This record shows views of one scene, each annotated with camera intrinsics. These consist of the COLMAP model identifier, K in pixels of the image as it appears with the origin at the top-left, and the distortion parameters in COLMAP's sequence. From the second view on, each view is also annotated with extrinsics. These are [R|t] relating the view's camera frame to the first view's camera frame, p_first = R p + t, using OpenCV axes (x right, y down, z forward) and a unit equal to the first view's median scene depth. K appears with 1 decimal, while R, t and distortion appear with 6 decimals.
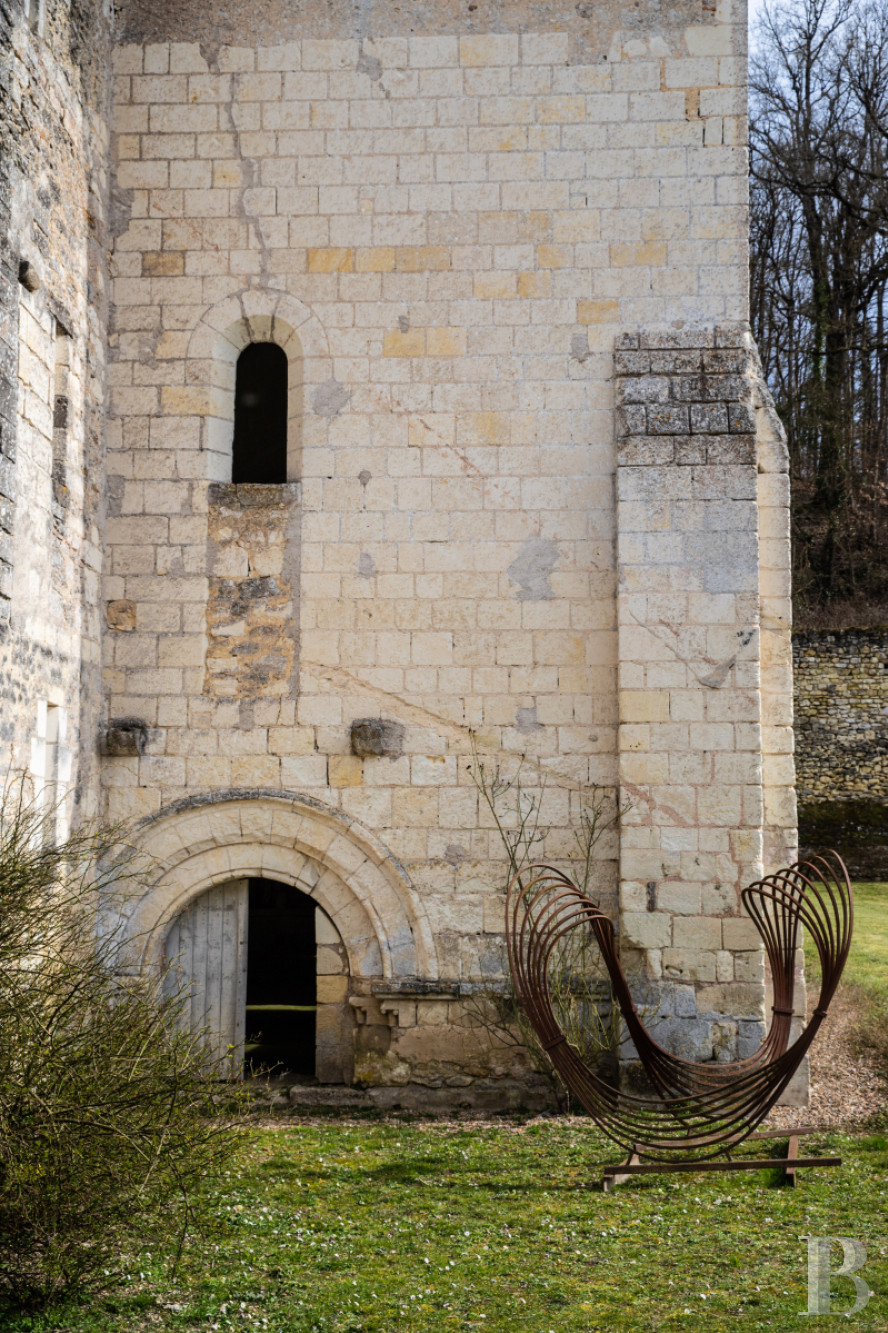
lens RADIAL K [[1479.3, 0, 444.0], [0, 1479.3, 666.5], [0, 0, 1]] dist [0.049831, 0.017900]
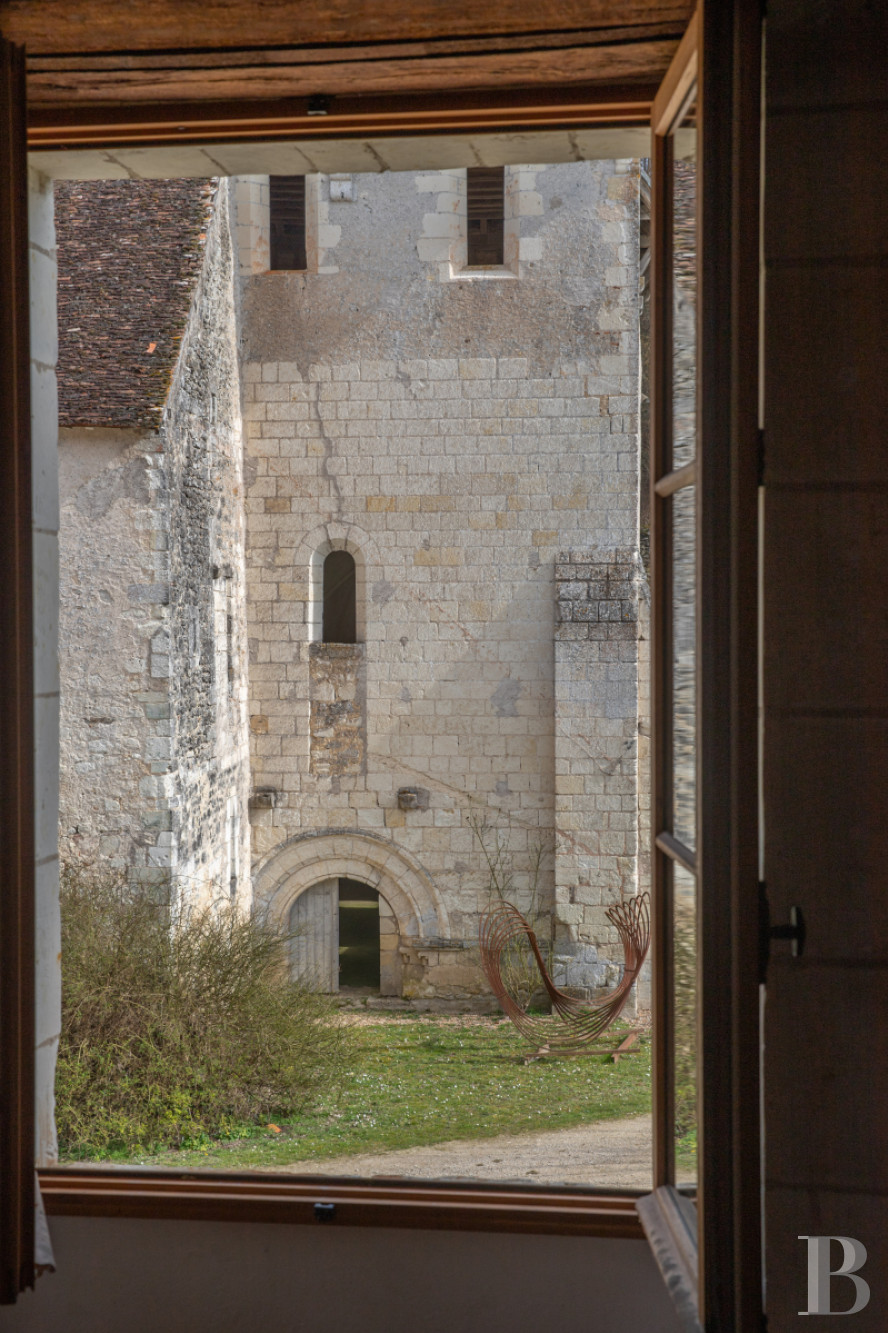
lens RADIAL K [[1684.7, 0, 444.0], [0, 1684.7, 666.5], [0, 0, 1]] dist [0.075539, 0.076033]
pose [[0.999537, -0.007738, -0.029436, 0.047180], [0.011777, 0.990139, 0.139590, -0.367792], [0.028065, -0.139872, 0.989772, -0.877842]]
